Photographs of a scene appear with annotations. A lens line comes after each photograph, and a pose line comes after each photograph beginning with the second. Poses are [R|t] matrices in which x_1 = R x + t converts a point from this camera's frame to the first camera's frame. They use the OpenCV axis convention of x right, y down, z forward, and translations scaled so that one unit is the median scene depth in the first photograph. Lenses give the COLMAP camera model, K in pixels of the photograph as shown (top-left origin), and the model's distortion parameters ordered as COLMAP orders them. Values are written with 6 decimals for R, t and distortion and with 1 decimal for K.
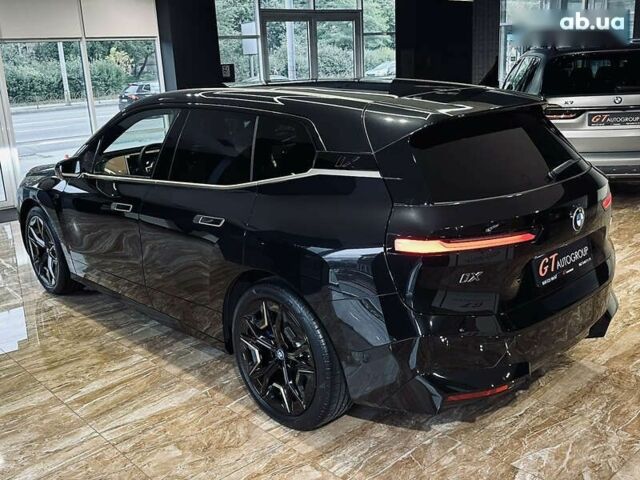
lens RADIAL K [[659.8, 0, 303.9], [0, 659.8, 242.4], [0, 0, 1]] dist [0.182244, -0.404794]
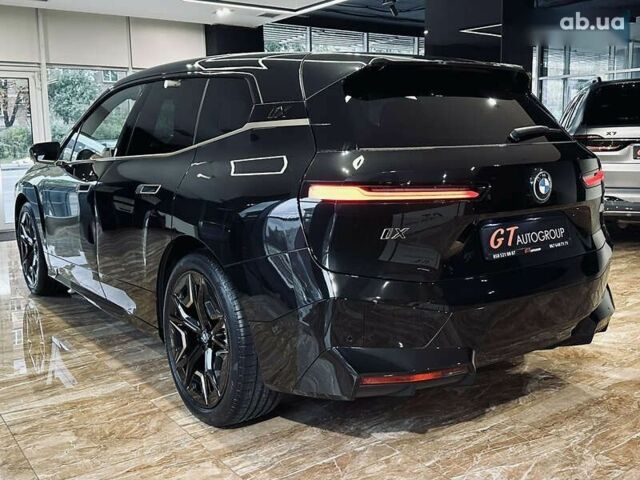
lens RADIAL K [[665.9, 0, 316.3], [0, 665.9, 229.6], [0, 0, 1]] dist [0.165667, -0.356137]
pose [[0.993465, 0.050111, -0.102550, 0.188824], [-0.062546, 0.990573, -0.121871, 0.124214], [0.095476, 0.127489, 0.987234, 0.122166]]
